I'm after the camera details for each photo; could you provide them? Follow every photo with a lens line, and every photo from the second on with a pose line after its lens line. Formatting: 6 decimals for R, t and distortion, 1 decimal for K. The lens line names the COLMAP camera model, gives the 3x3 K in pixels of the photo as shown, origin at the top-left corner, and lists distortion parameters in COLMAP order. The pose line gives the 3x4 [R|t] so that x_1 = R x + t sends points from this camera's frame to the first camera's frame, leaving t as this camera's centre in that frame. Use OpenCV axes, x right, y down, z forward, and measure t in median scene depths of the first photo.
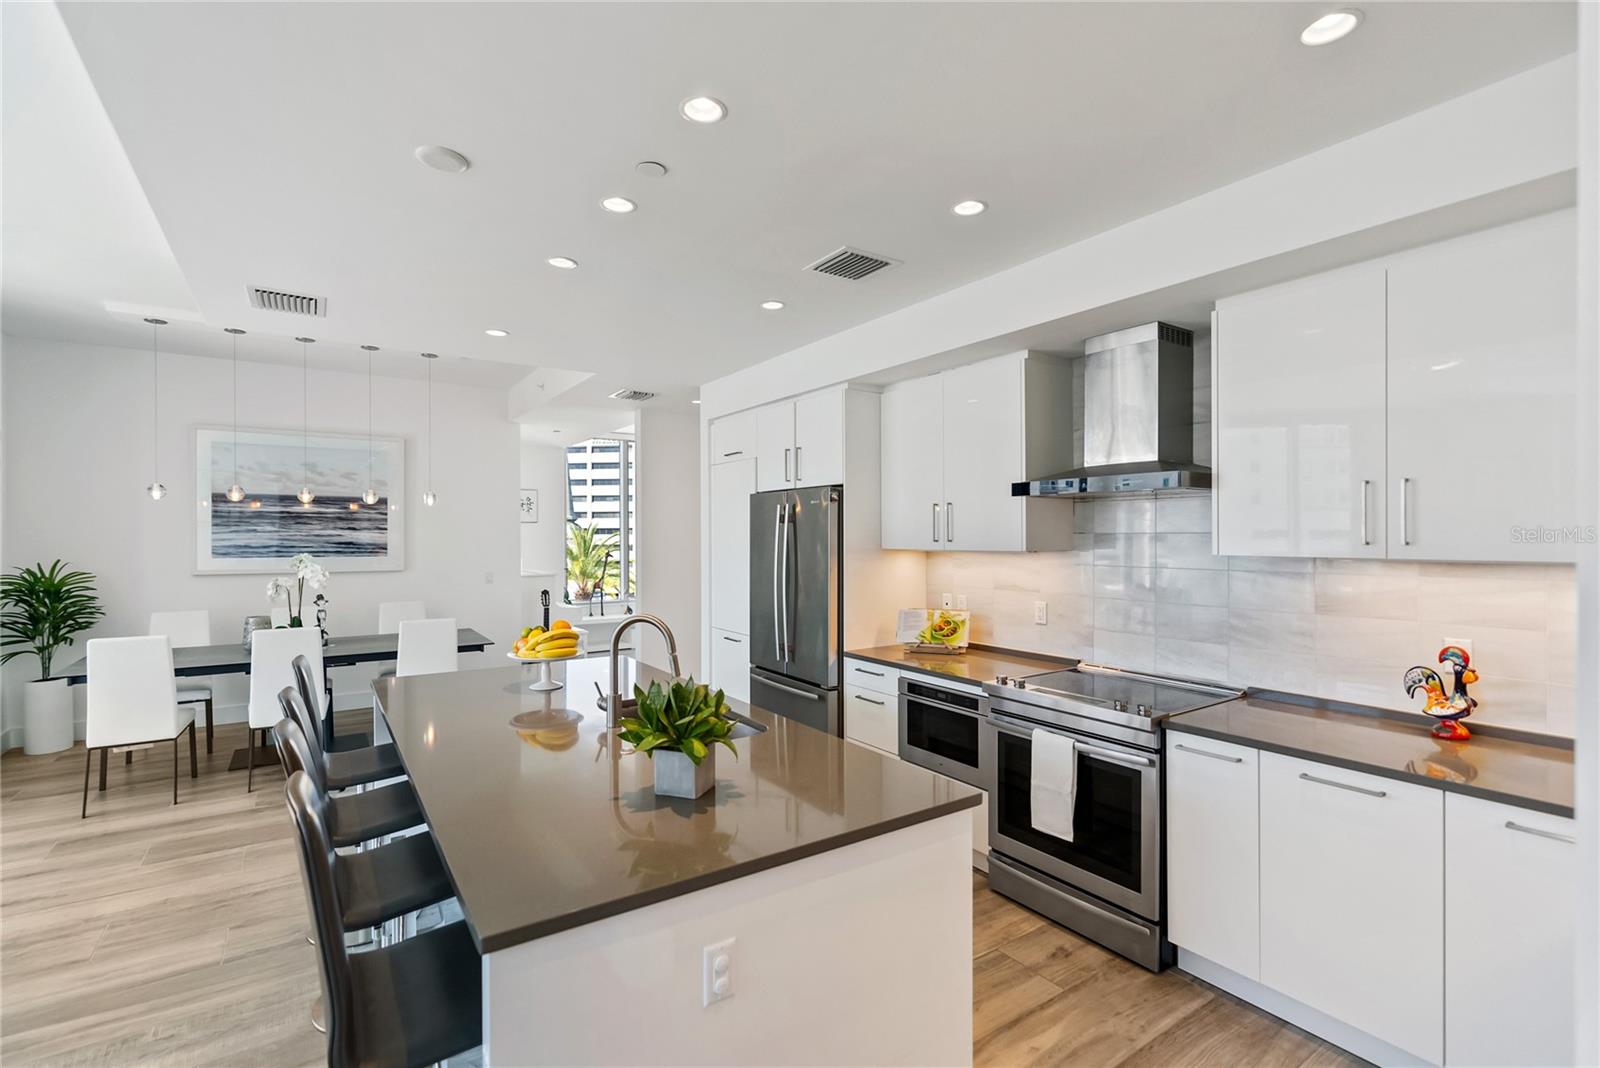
lens RADIAL K [[730.6, 0, 794.7], [0, 730.6, 528.5], [0, 0, 1]] dist [-0.004653, 0.002440]
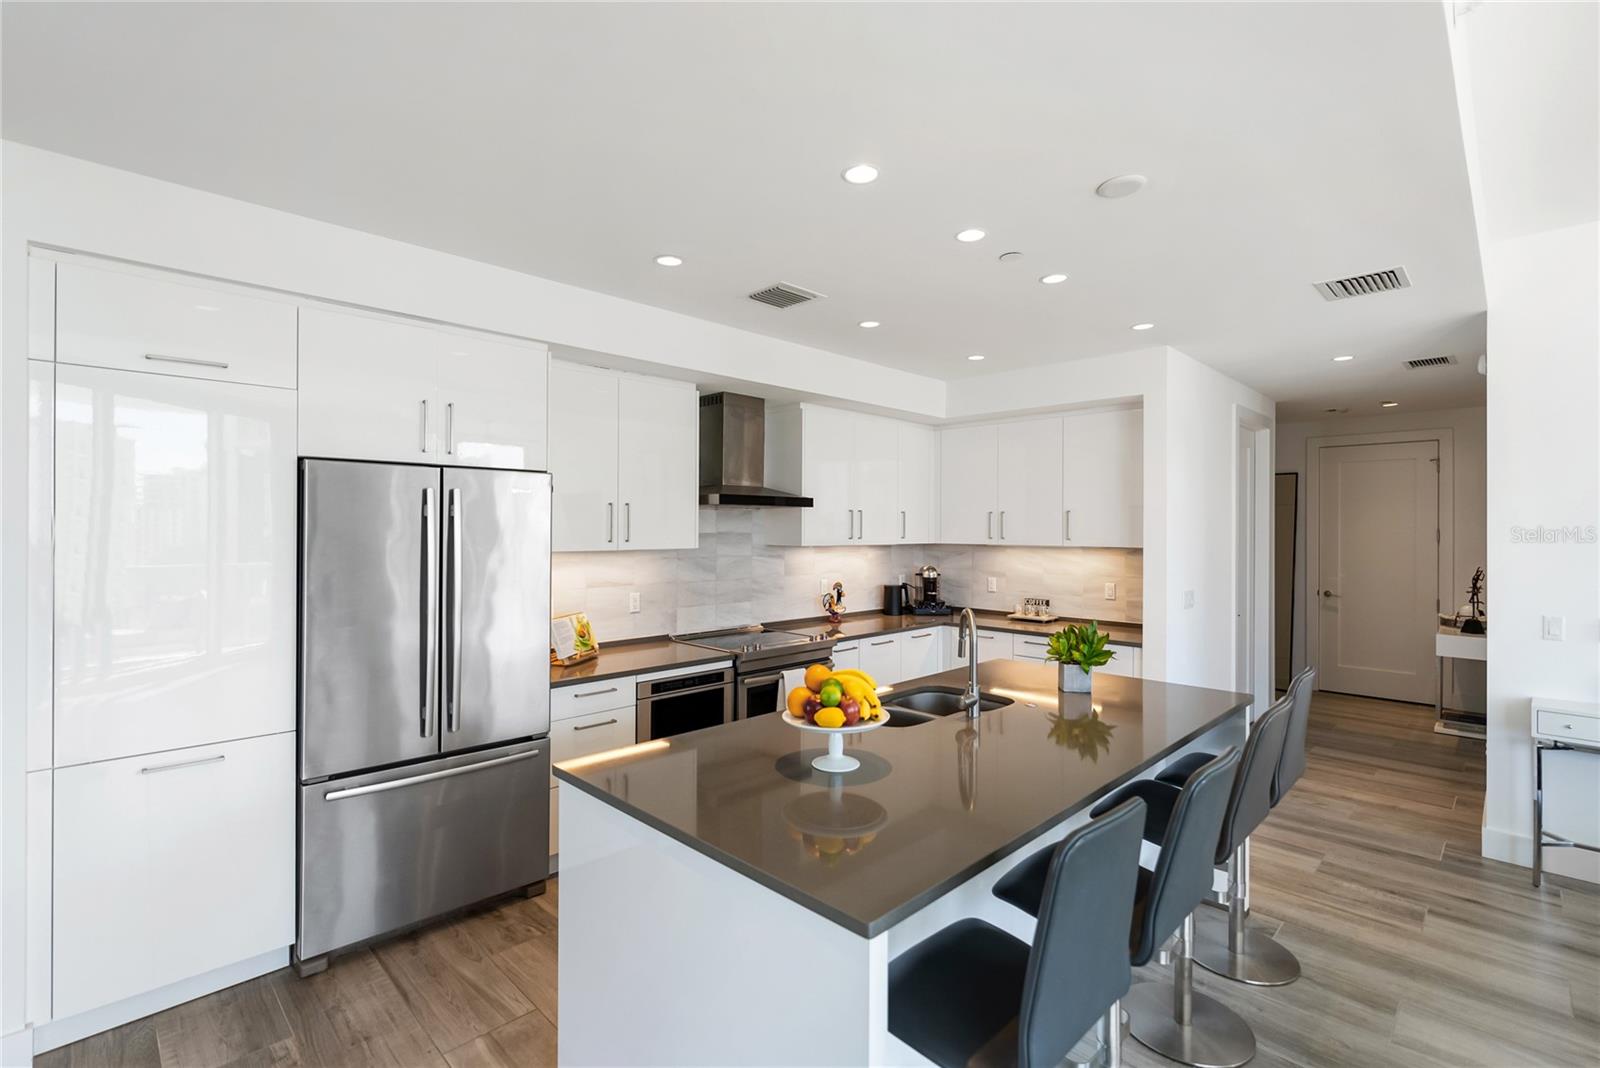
lens RADIAL K [[730.6, 0, 790.4], [0, 730.6, 525.7], [0, 0, 1]] dist [-0.004653, 0.002440]
pose [[-0.191217, 0.006525, 0.981526, -0.520576], [-0.010862, 0.999903, -0.008763, 0.001248], [-0.981488, -0.012337, -0.191127, 0.612557]]
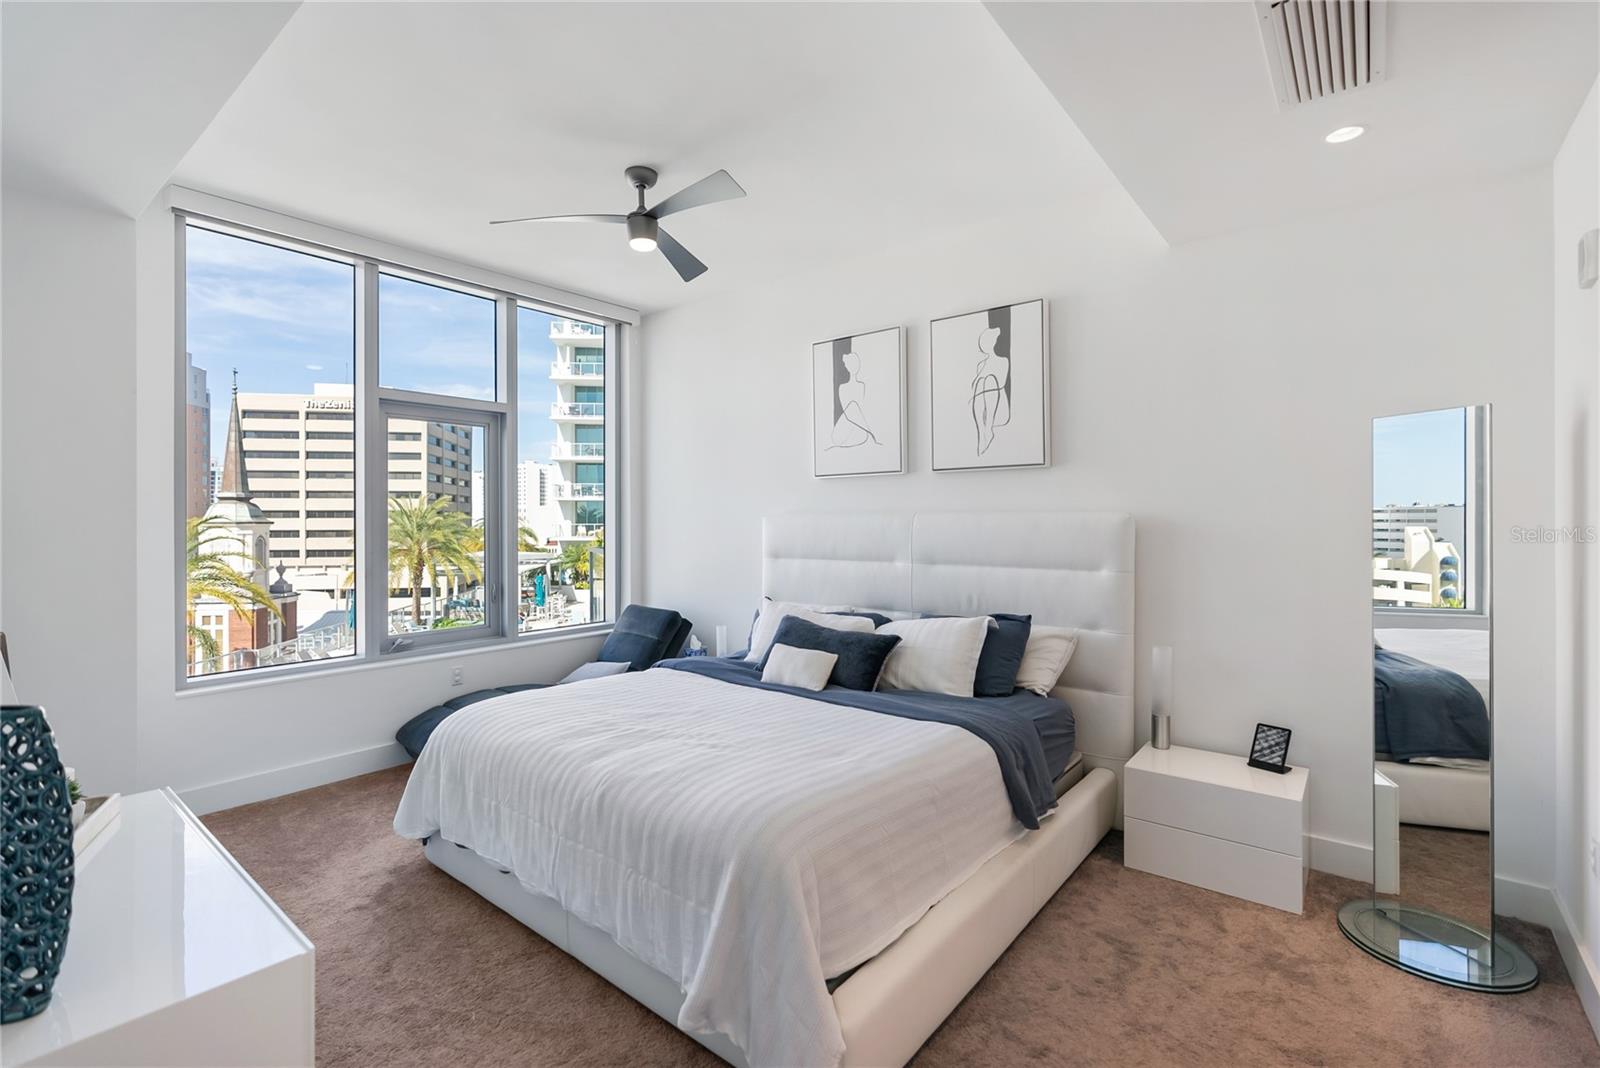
lens RADIAL K [[730.6, 0, 796.6], [0, 730.6, 513.7], [0, 0, 1]] dist [-0.004653, 0.002440]
pose [[0.954122, 0.001676, 0.299413, 0.225969], [-0.002065, 0.999997, 0.000984, 0.028226], [-0.299411, -0.001557, 0.954123, 1.252002]]
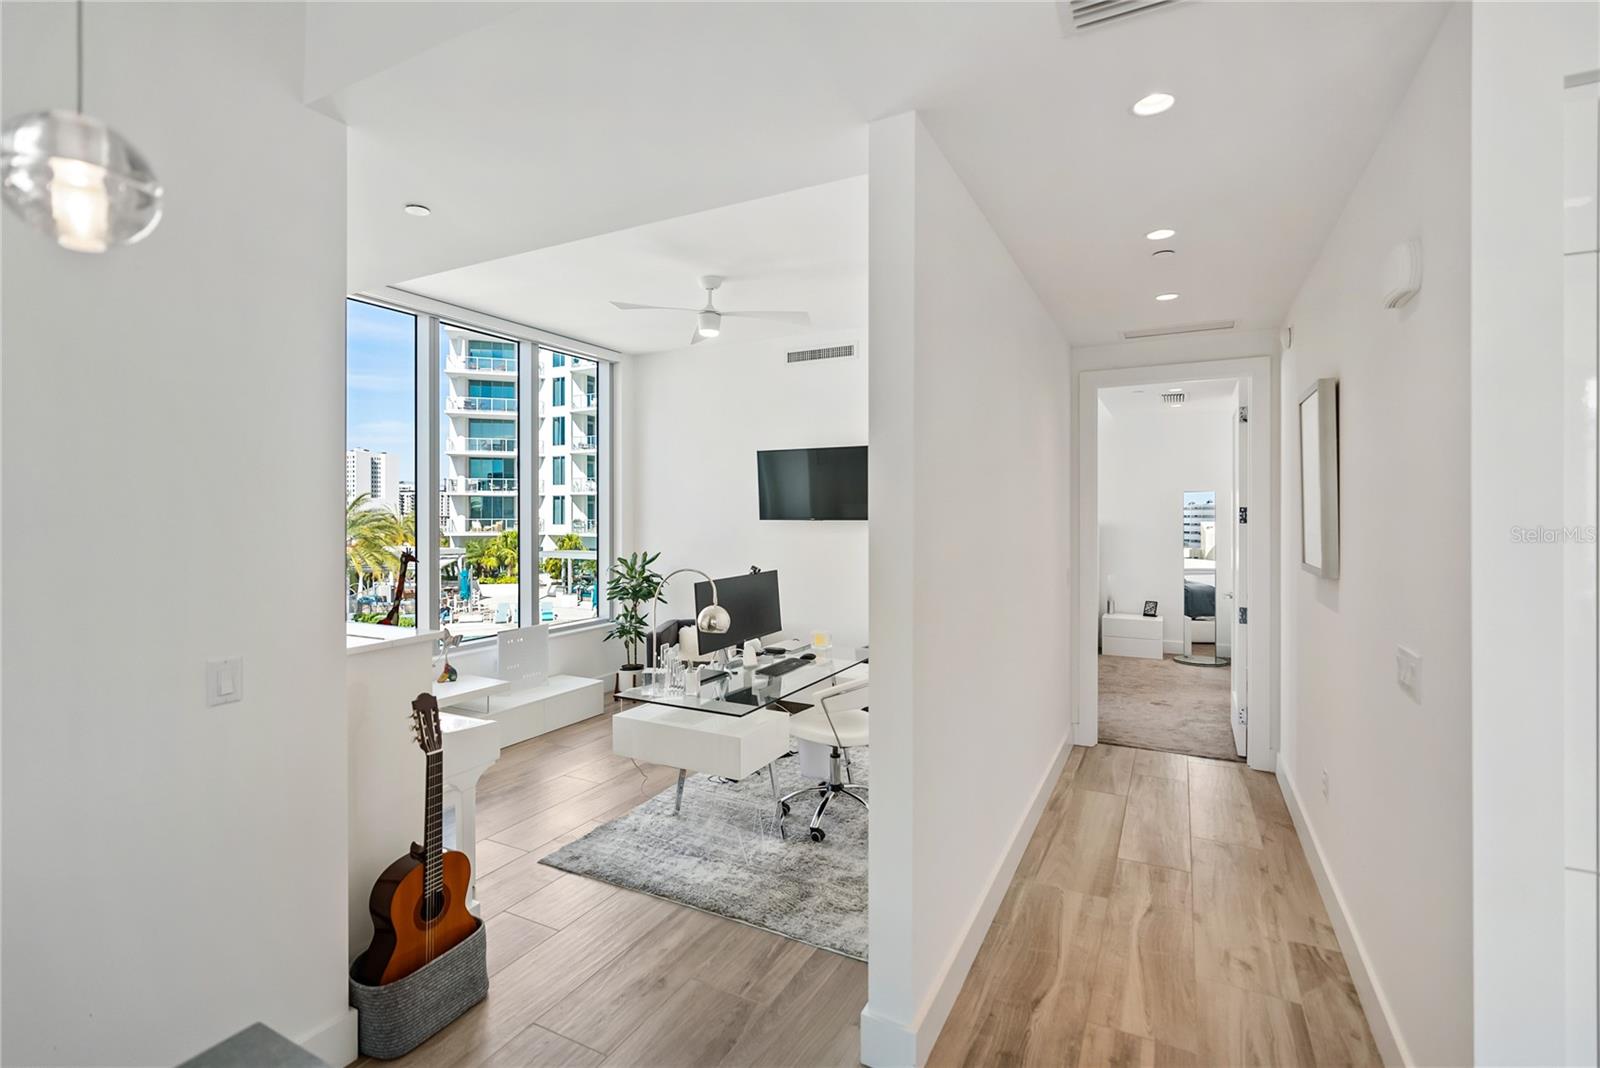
lens RADIAL K [[730.6, 0, 795.5], [0, 730.6, 512.0], [0, 0, 1]] dist [-0.004653, 0.002440]
pose [[0.881553, 0.001793, 0.472082, -0.438138], [-0.005457, 0.999965, 0.006393, 0.004770], [-0.472054, -0.008212, 0.881531, 0.815730]]
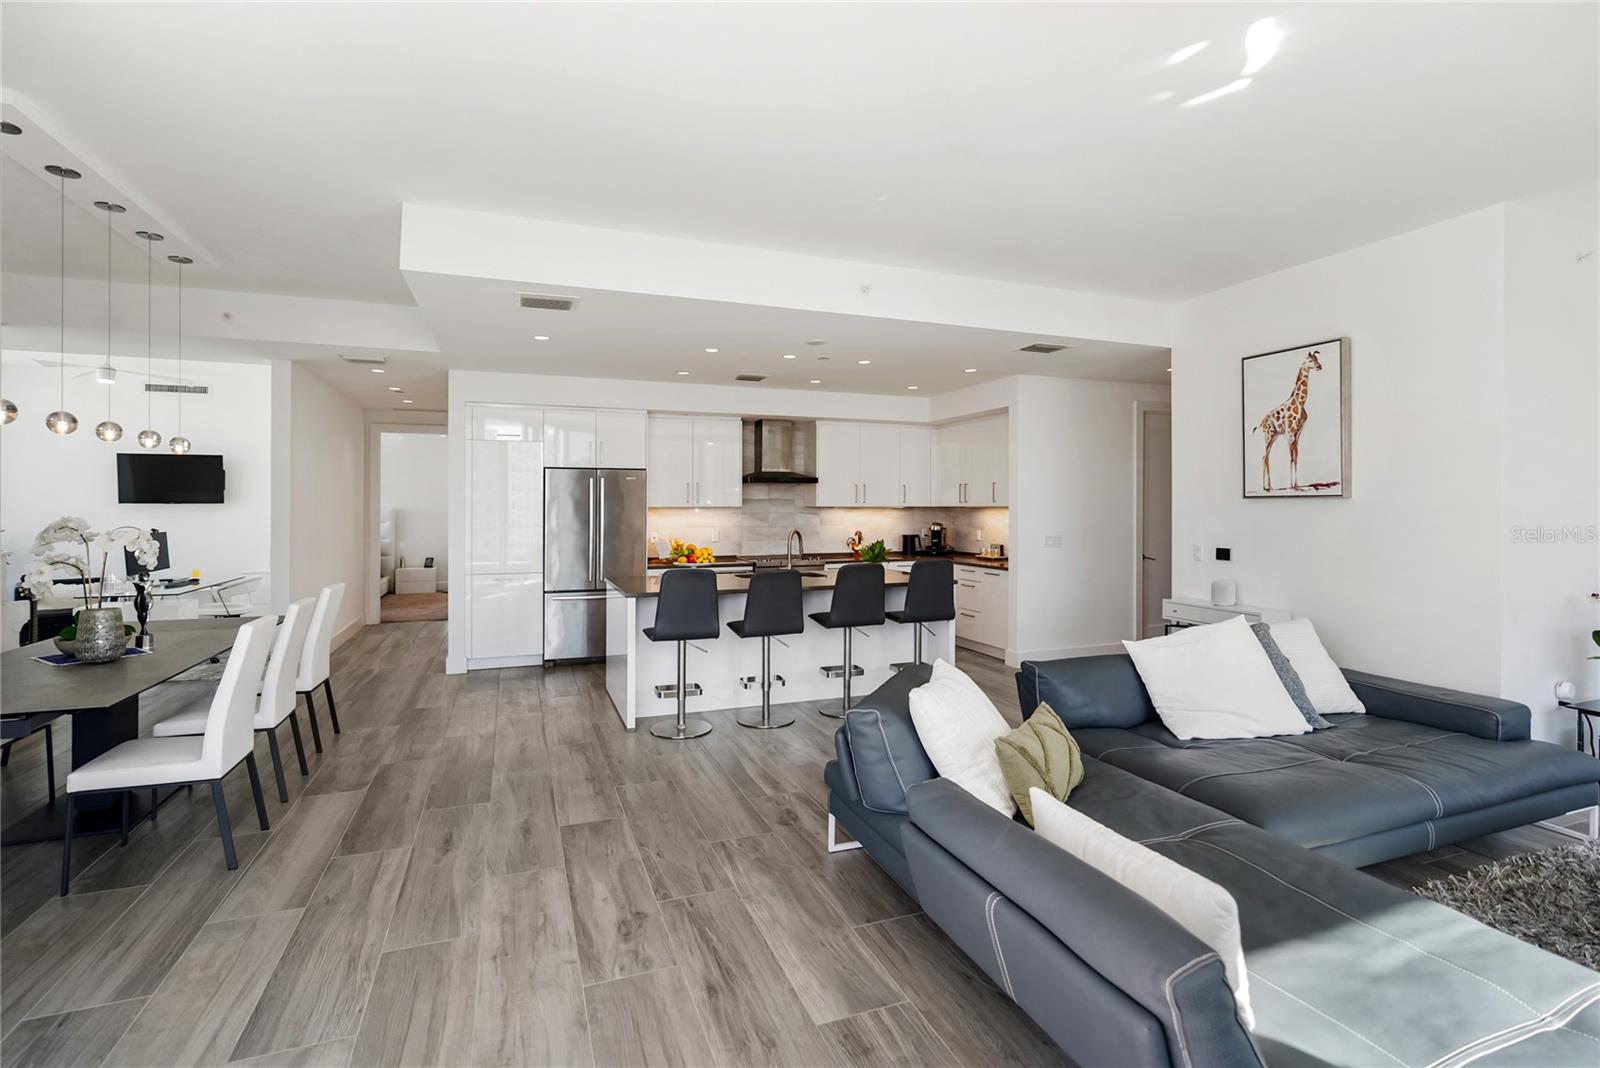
lens RADIAL K [[730.6, 0, 794.1], [0, 730.6, 507.6], [0, 0, 1]] dist [-0.004653, 0.002440]
pose [[0.220146, 0.001255, 0.975466, -1.051316], [-0.008440, 0.999964, 0.000618, 0.017785], [-0.975430, -0.008369, 0.220149, 0.194602]]
